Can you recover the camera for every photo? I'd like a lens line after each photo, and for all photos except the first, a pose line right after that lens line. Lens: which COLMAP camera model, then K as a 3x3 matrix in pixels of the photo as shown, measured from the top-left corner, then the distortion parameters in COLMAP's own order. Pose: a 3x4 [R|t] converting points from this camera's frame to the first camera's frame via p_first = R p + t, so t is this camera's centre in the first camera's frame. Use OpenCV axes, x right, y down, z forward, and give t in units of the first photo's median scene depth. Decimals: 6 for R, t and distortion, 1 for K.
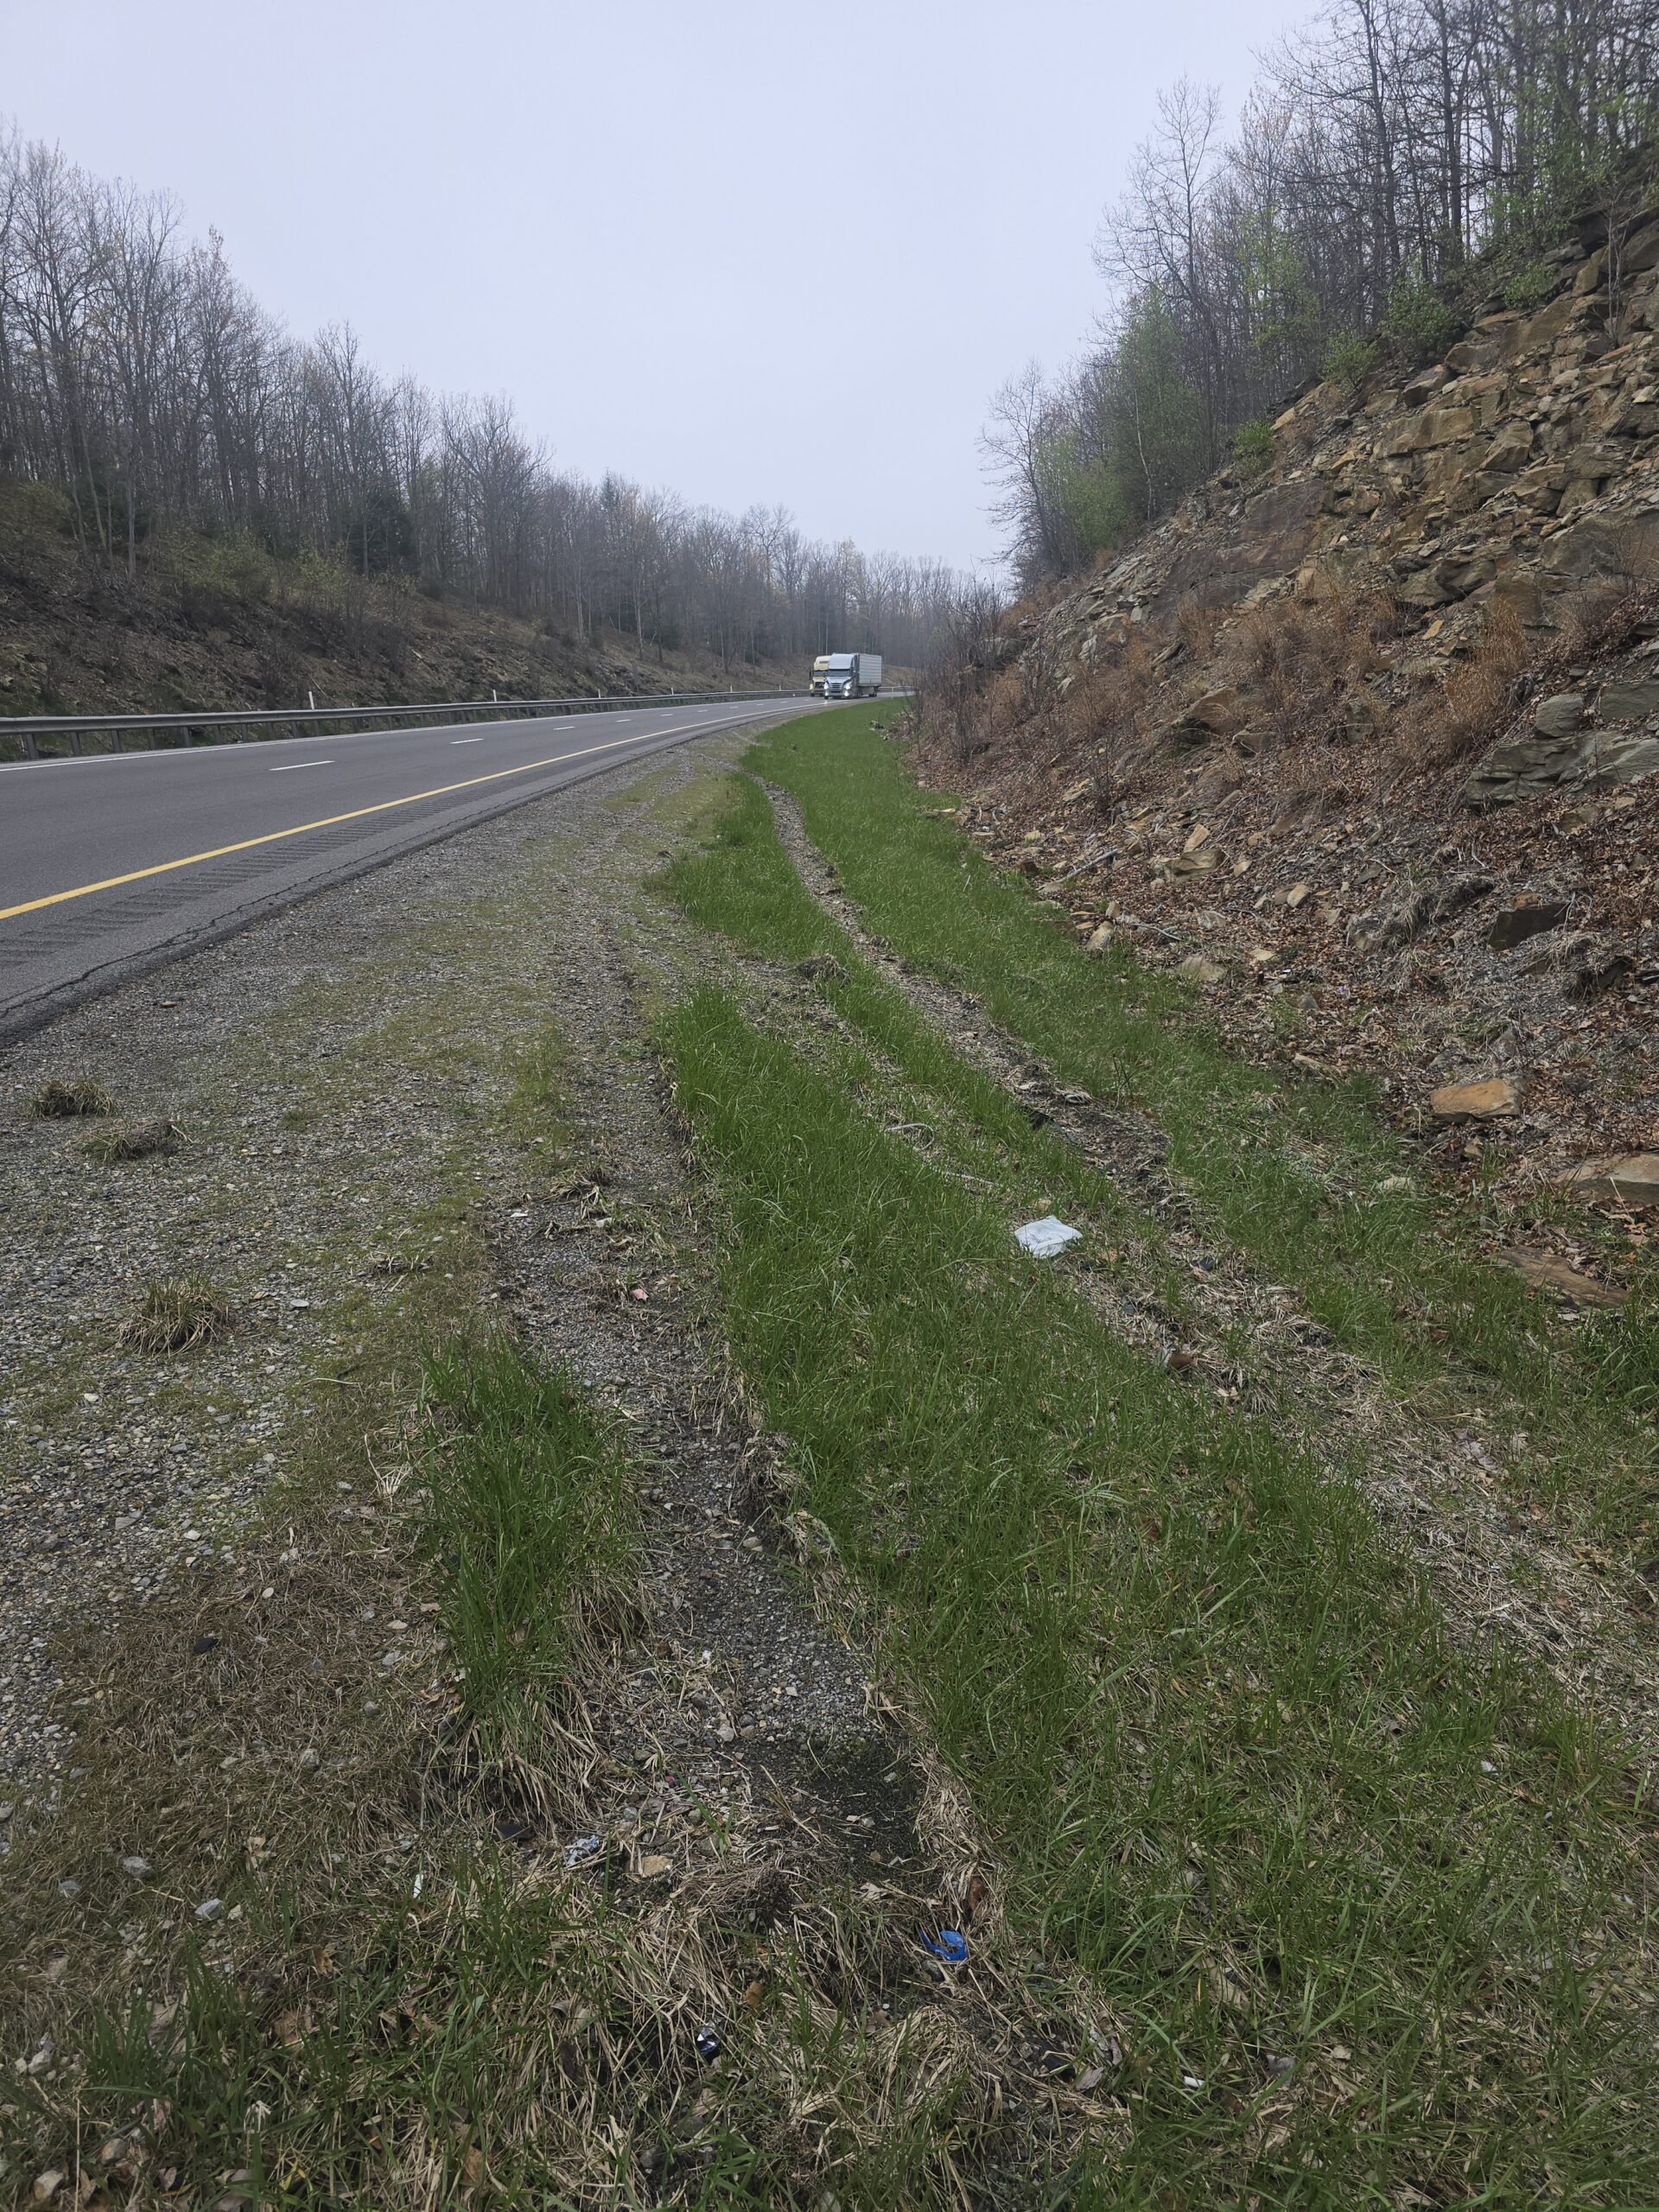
lens RADIAL K [[1481.0, 0, 809.5], [0, 1481.0, 1120.1], [0, 0, 1]] dist [0.051406, -0.046177]
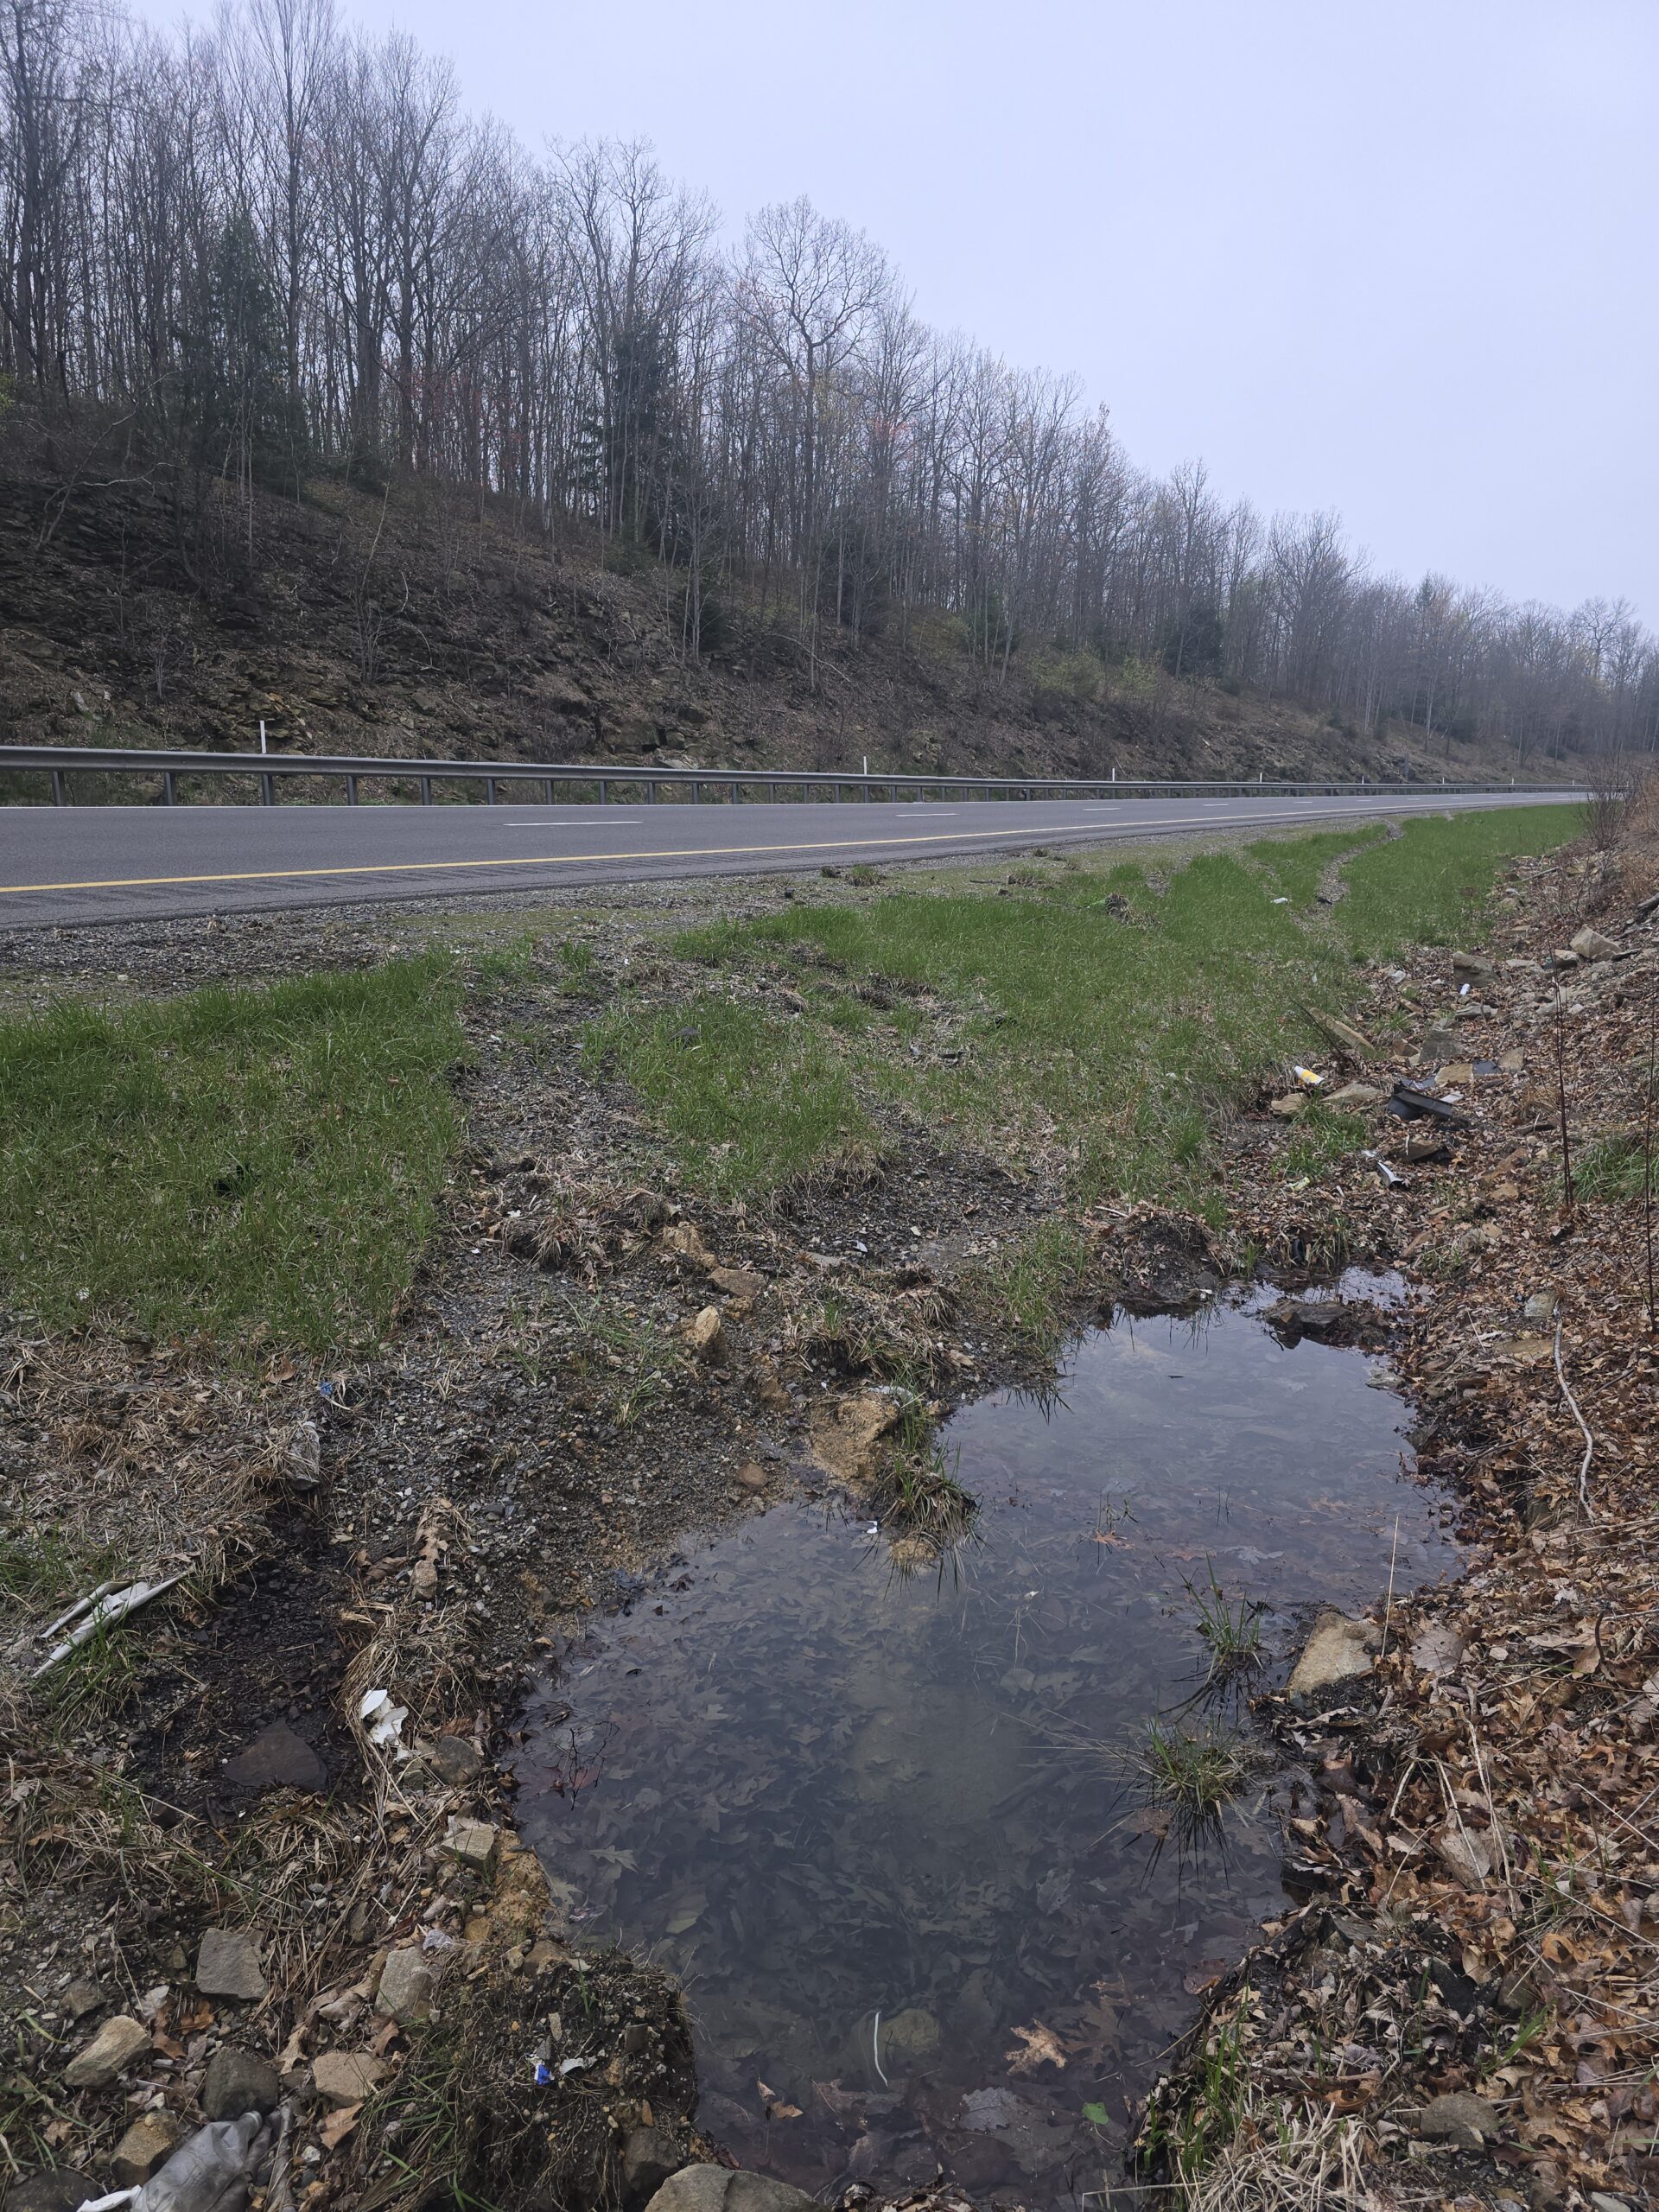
lens RADIAL K [[1481.0, 0, 826.5], [0, 1481.0, 1123.5], [0, 0, 1]] dist [0.051406, -0.046177]
pose [[0.878579, 0.145956, -0.454747, 0.062583], [-0.169257, 0.985514, -0.010696, 0.057140], [0.446598, 0.086367, 0.890556, -0.186581]]
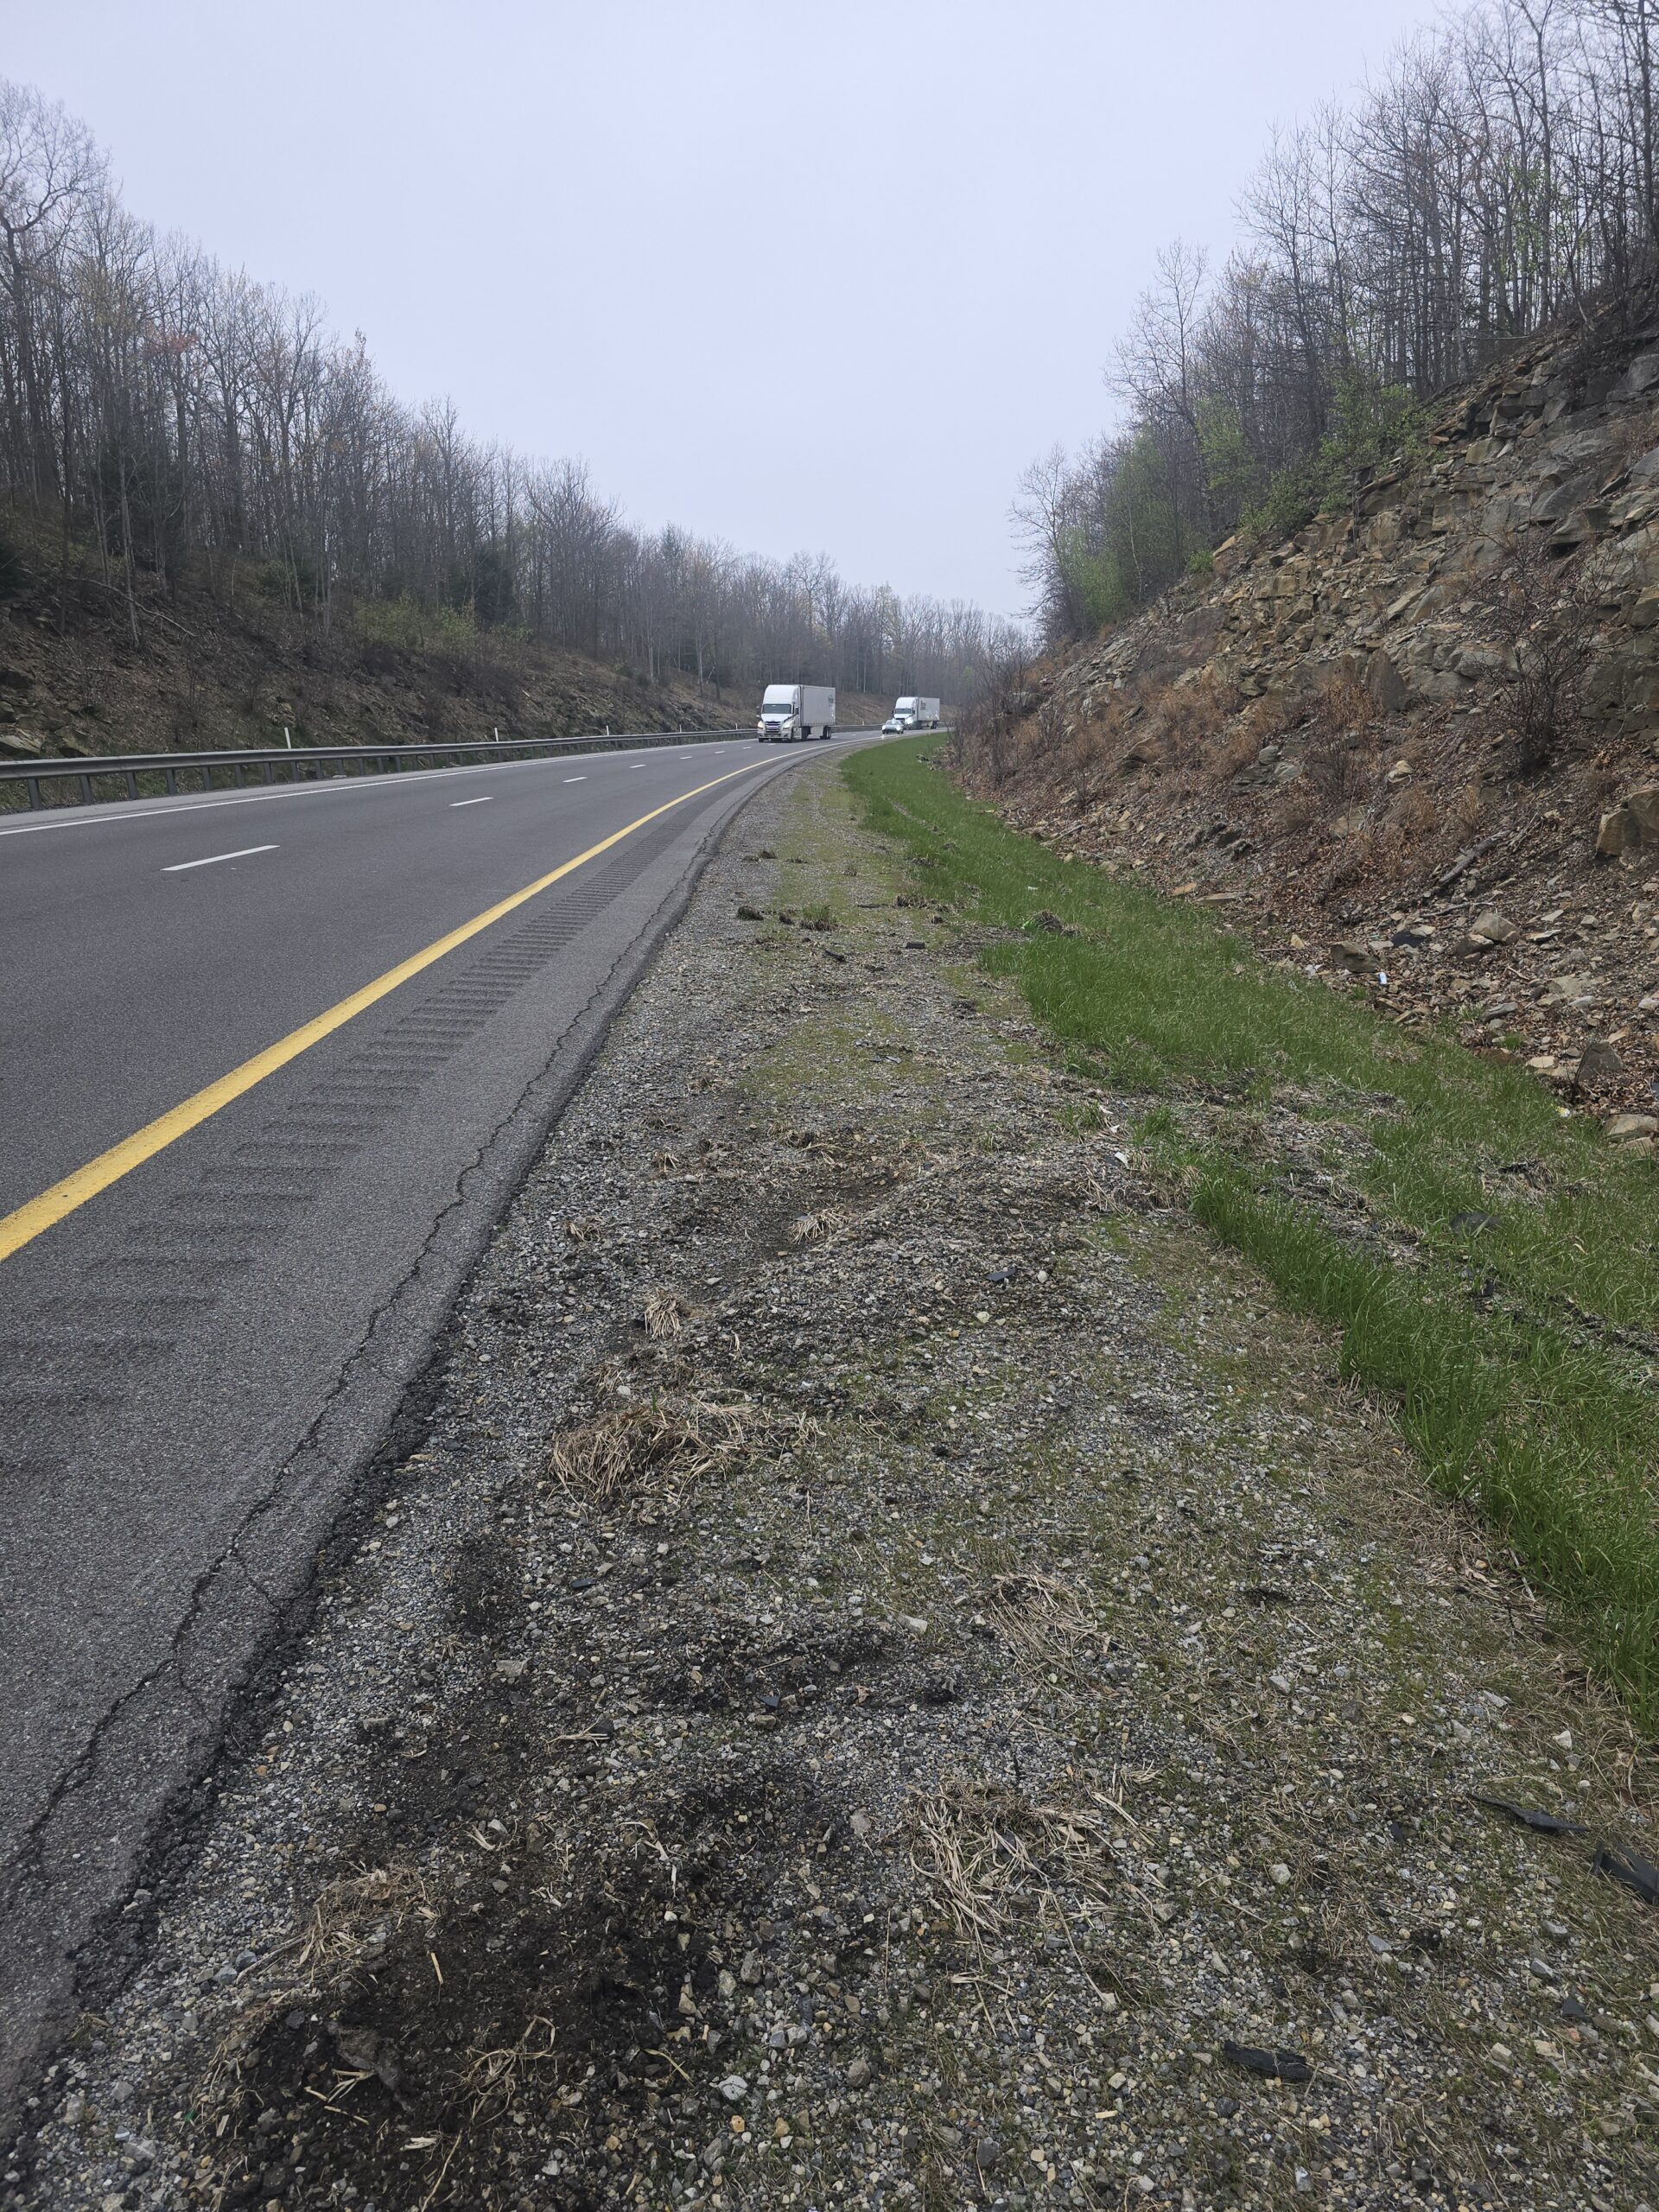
lens RADIAL K [[1481.0, 0, 835.4], [0, 1481.0, 1117.9], [0, 0, 1]] dist [0.051406, -0.046177]
pose [[0.999946, 0.010407, 0.000343, -0.021372], [-0.010397, 0.999704, -0.022005, 0.048764], [-0.000572, 0.022000, 0.999758, -0.180638]]
